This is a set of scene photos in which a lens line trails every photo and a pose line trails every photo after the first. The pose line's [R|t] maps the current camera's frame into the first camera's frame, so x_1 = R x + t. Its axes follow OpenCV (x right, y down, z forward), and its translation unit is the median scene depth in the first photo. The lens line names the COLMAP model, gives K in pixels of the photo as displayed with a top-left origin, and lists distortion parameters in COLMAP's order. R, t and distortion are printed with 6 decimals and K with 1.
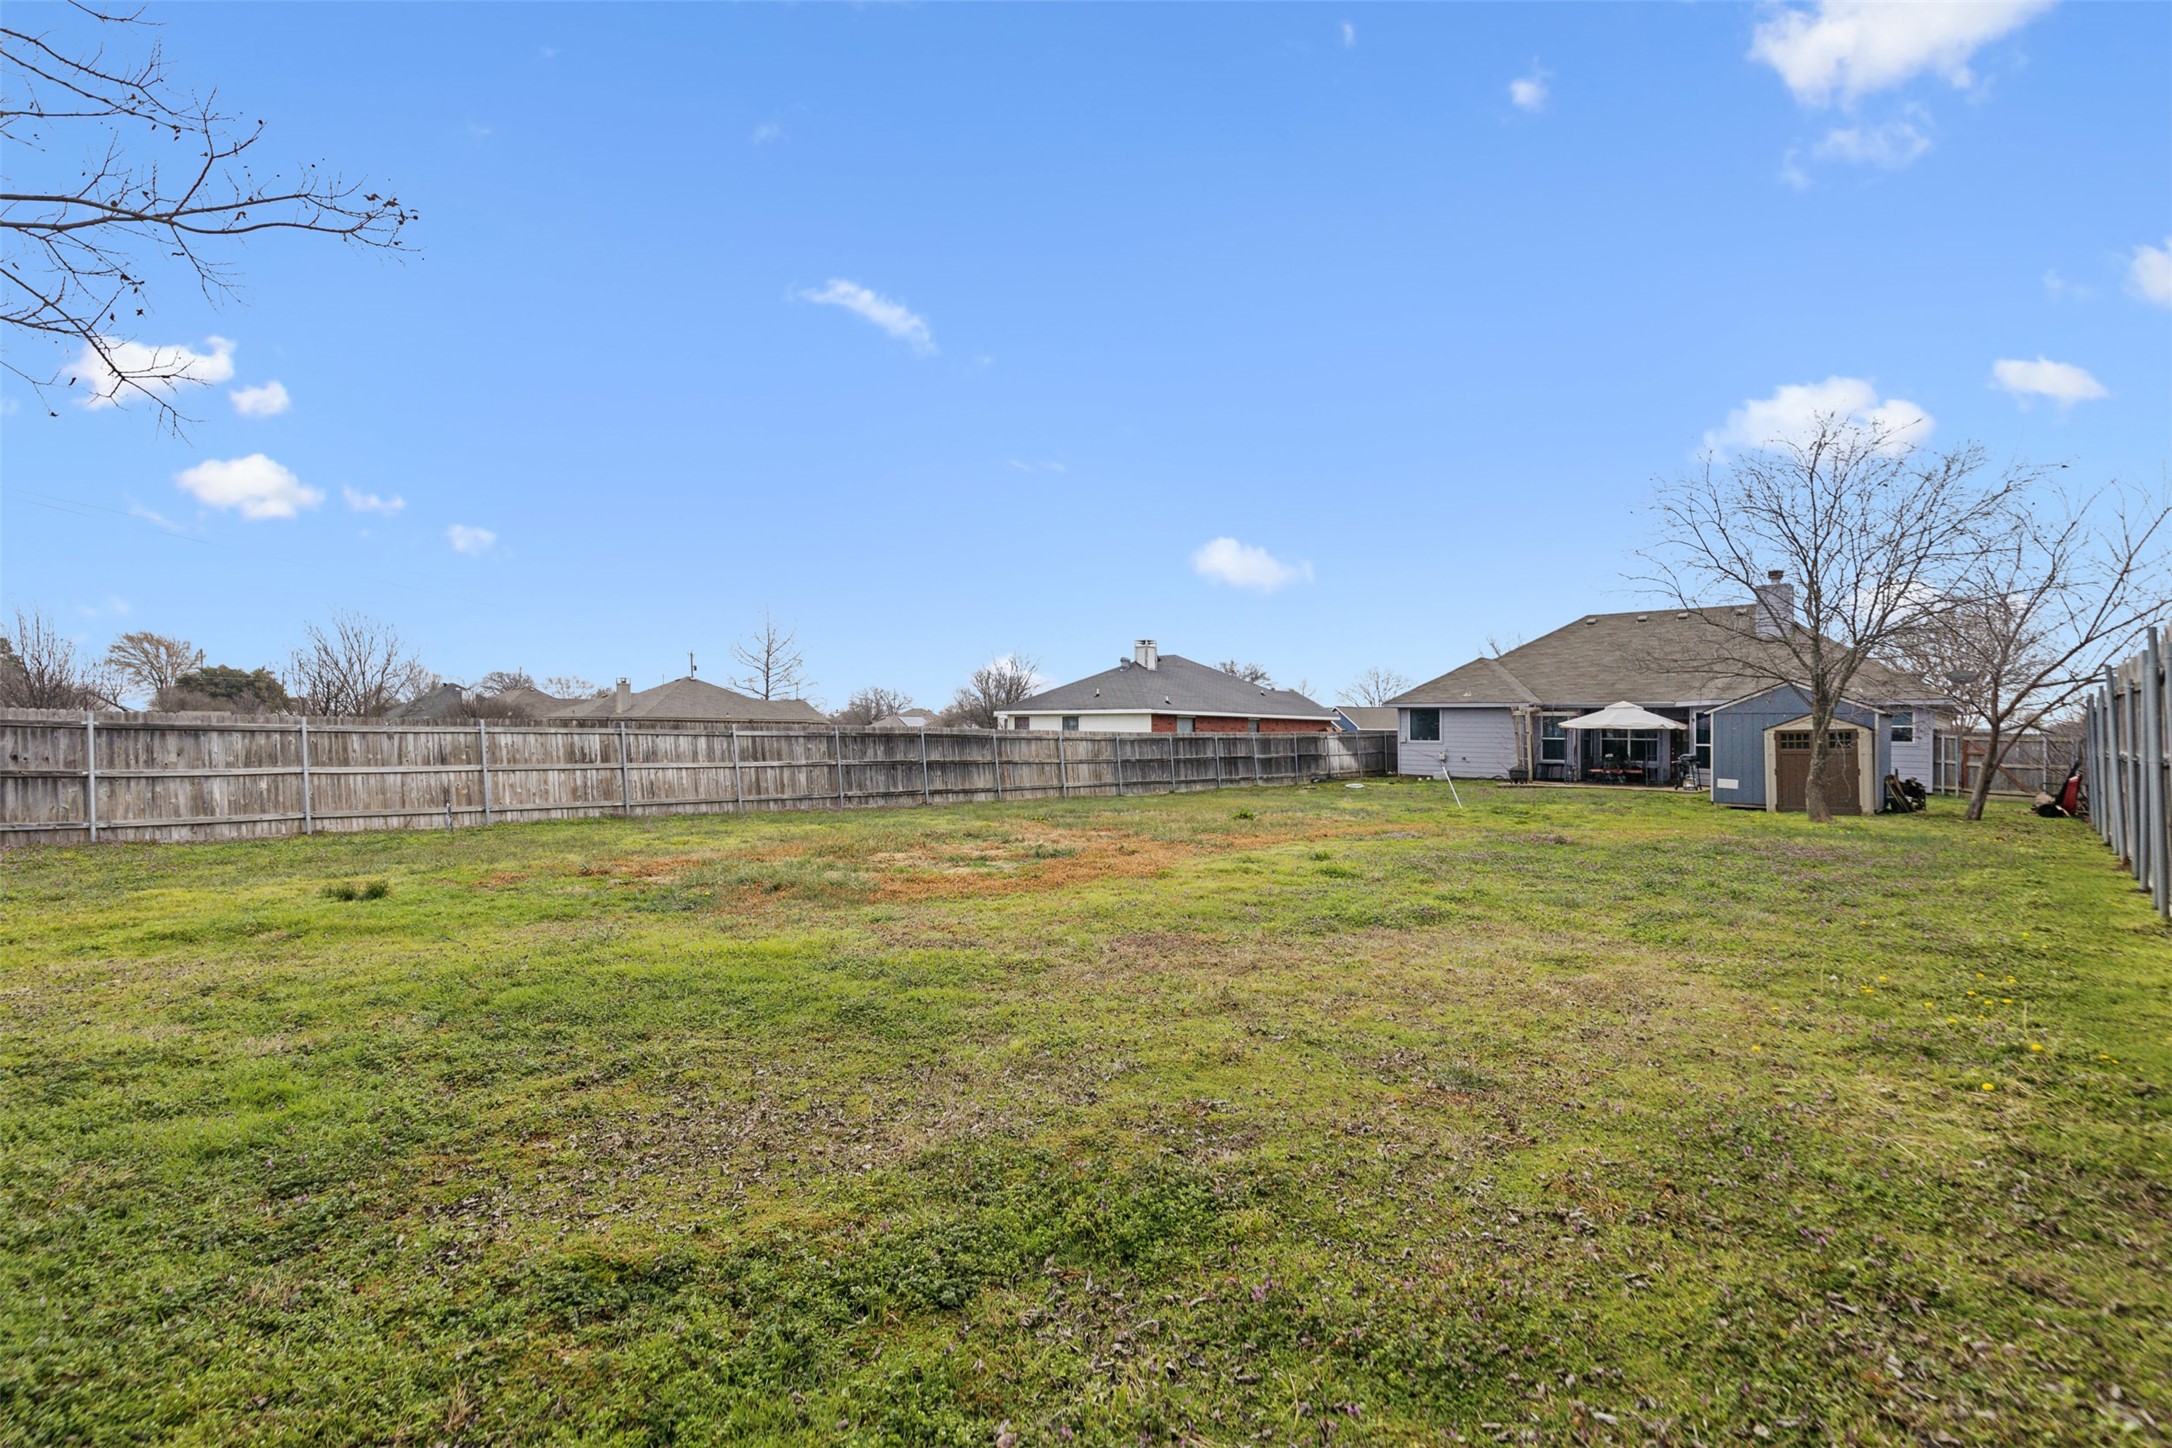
lens RADIAL K [[1003.9, 0, 1086.0], [0, 1003.9, 724.0], [0, 0, 1]] dist [-0.000091, -0.000885]
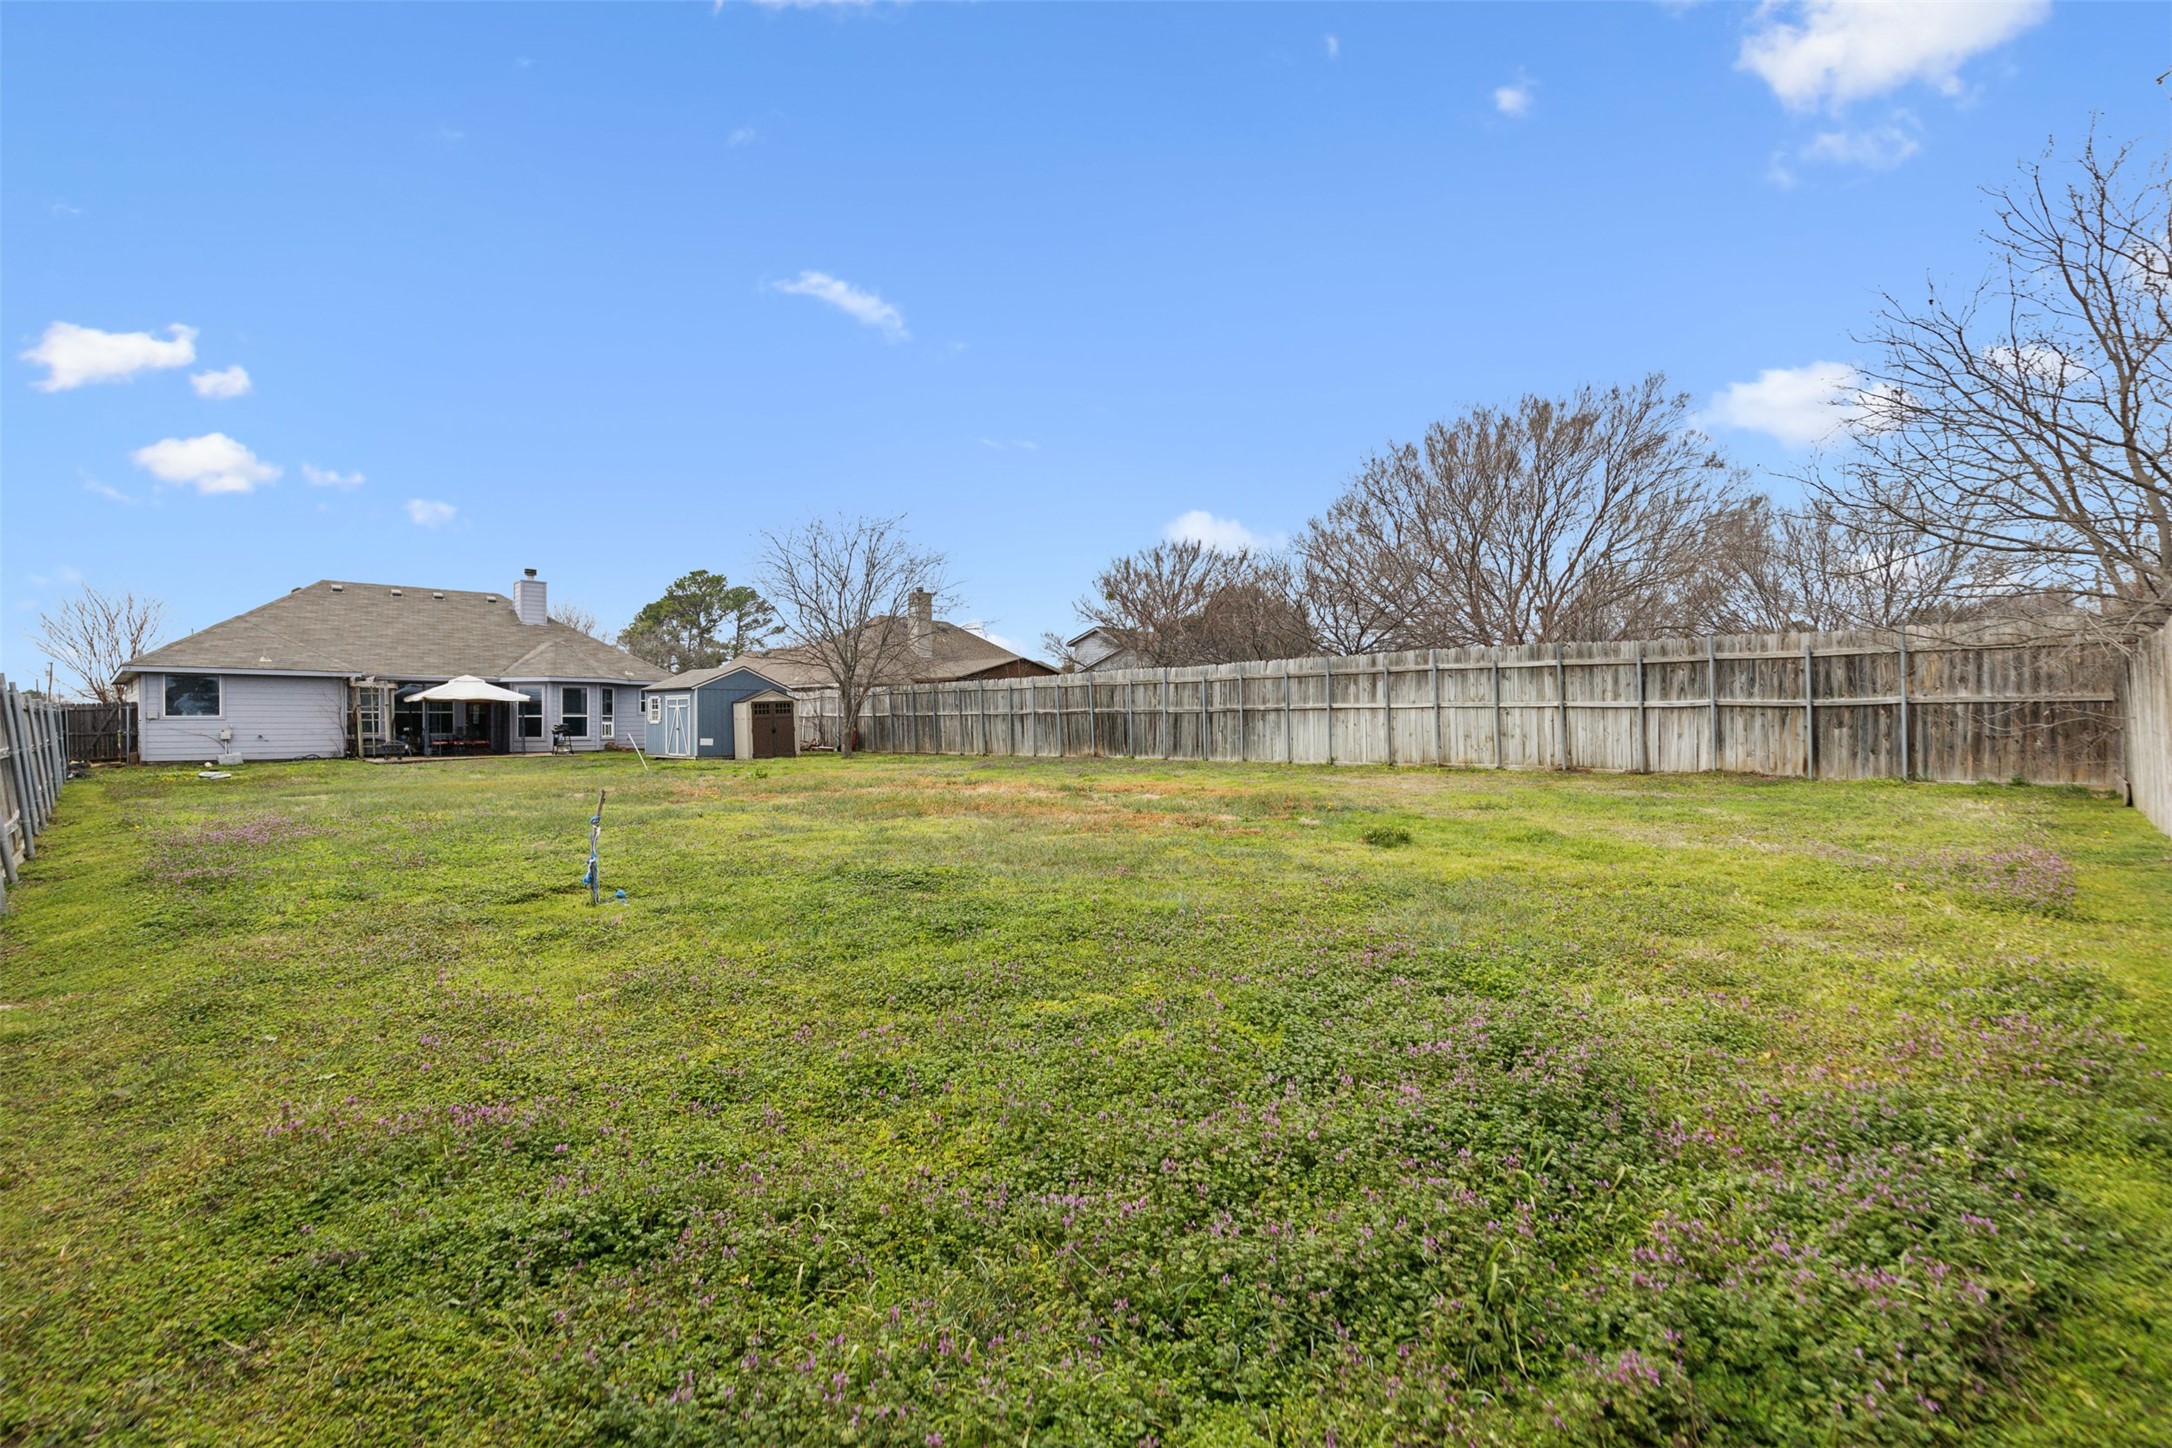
lens RADIAL K [[957.6, 0, 1086.0], [0, 957.6, 724.0], [0, 0, 1]] dist [0.001403, -0.000012]
pose [[0.029971, -0.014966, 0.999439, -0.435659], [-0.002958, 0.999882, 0.015061, 0.011162], [-0.999546, -0.003408, 0.029923, 0.335568]]
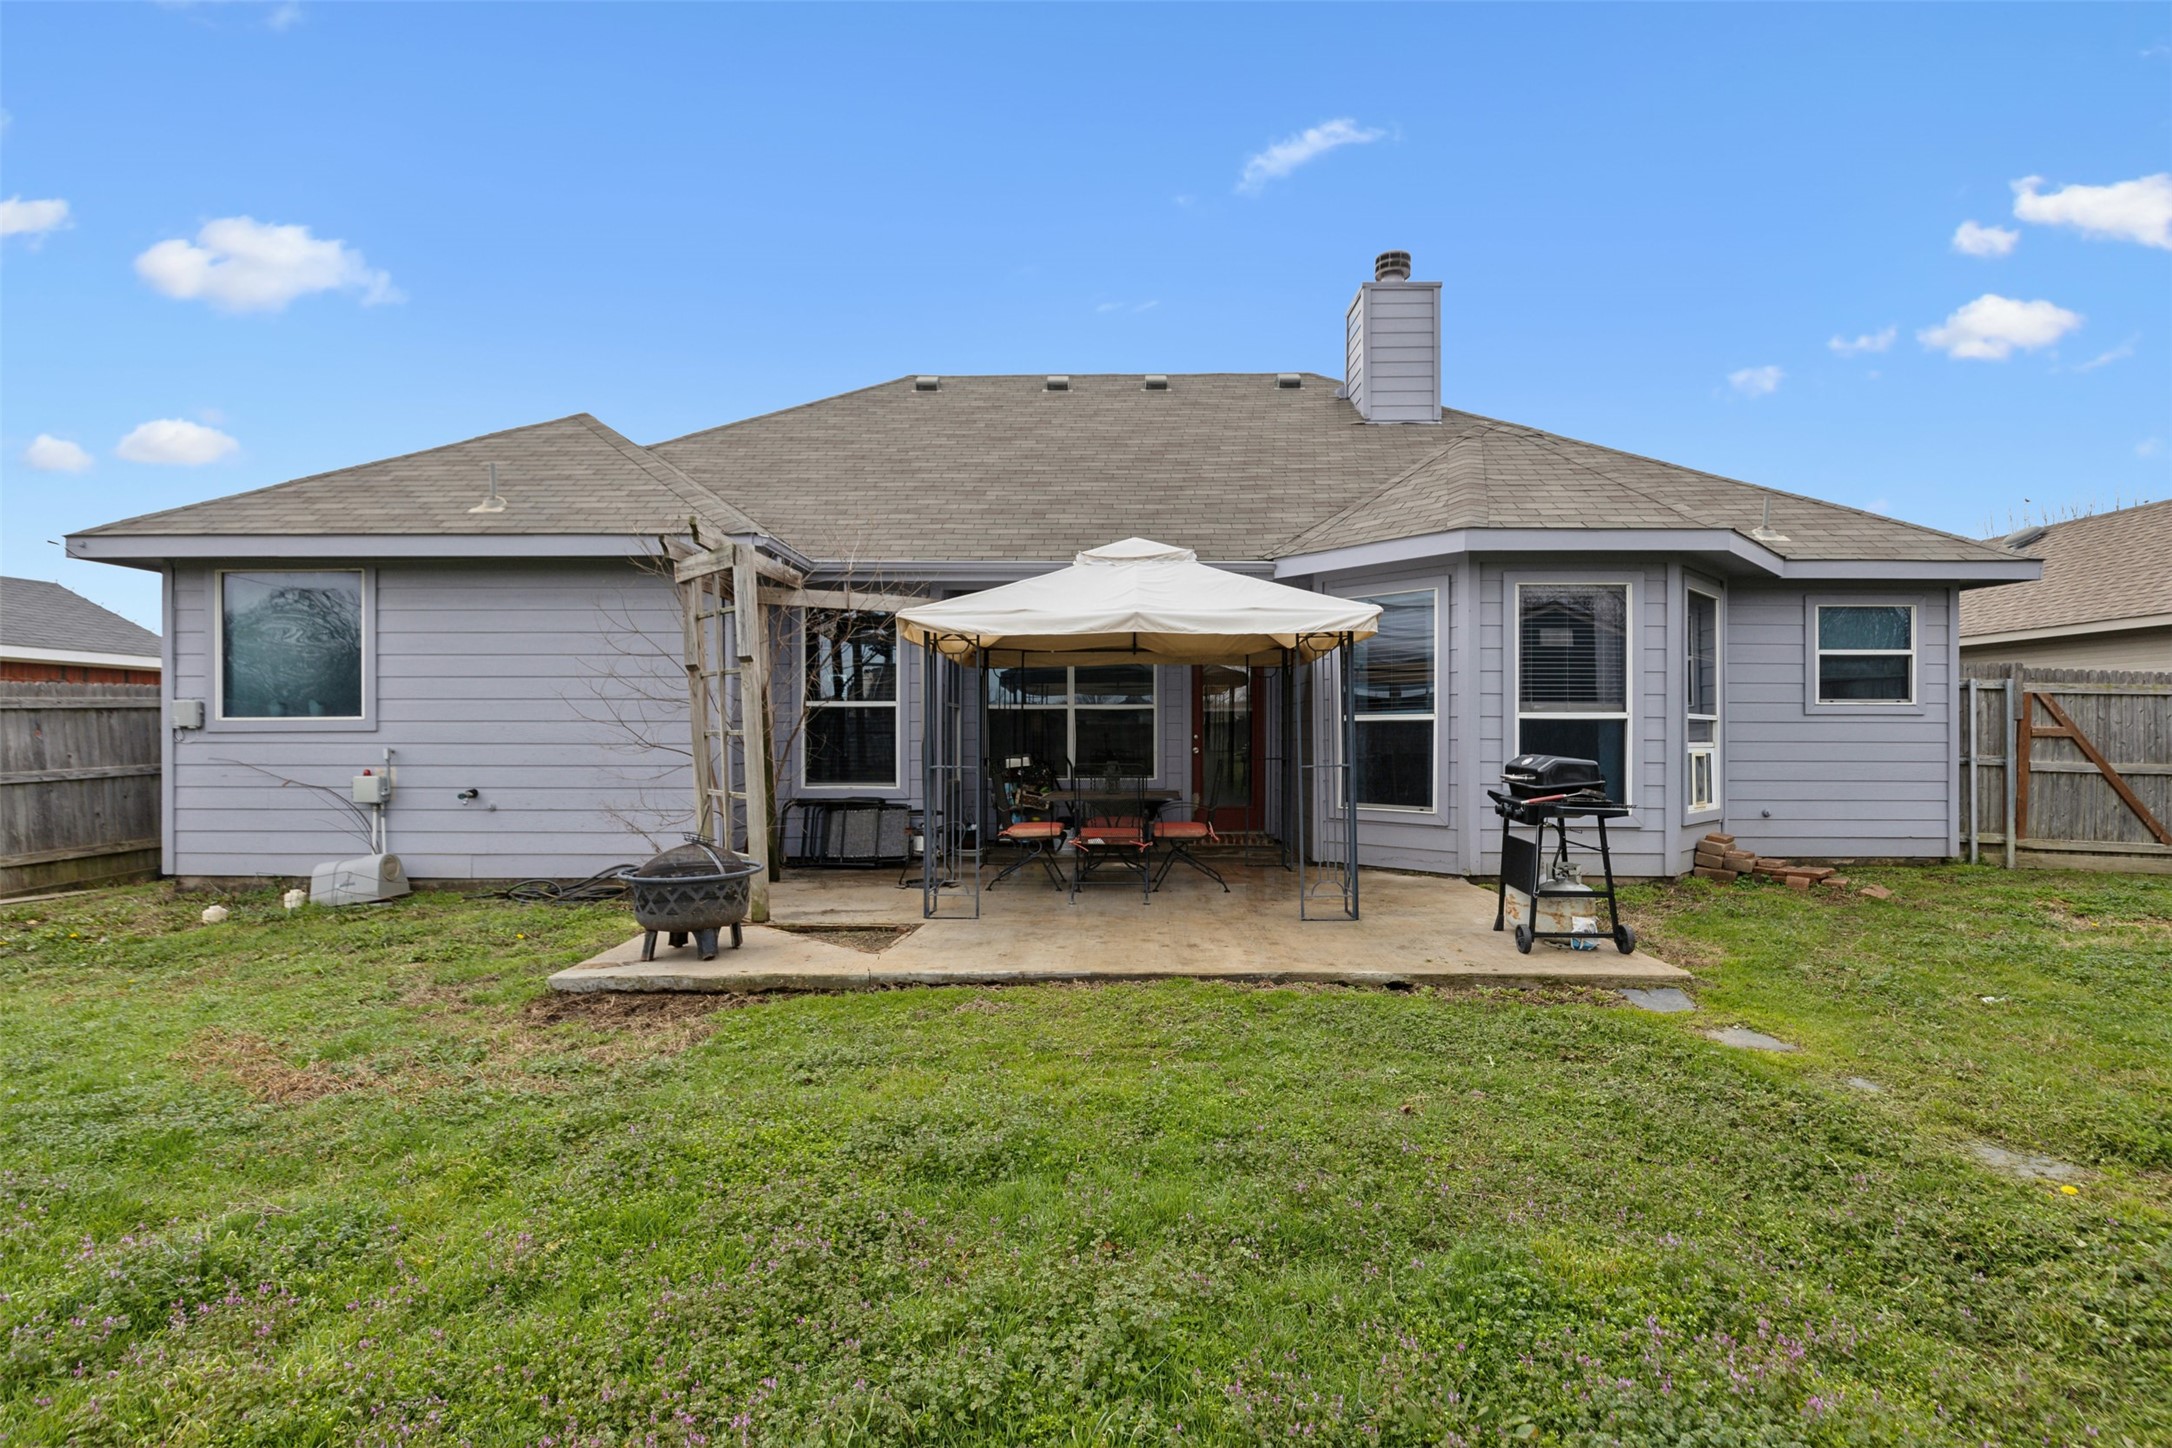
lens RADIAL K [[1012.6, 0, 1086.0], [0, 1012.6, 724.0], [0, 0, 1]] dist [-0.002168, -0.000141]
pose [[0.754927, -0.003743, 0.655798, 0.373446], [0.004163, 0.999991, 0.000915, 0.021280], [-0.655796, 0.002039, 0.754936, 0.834583]]
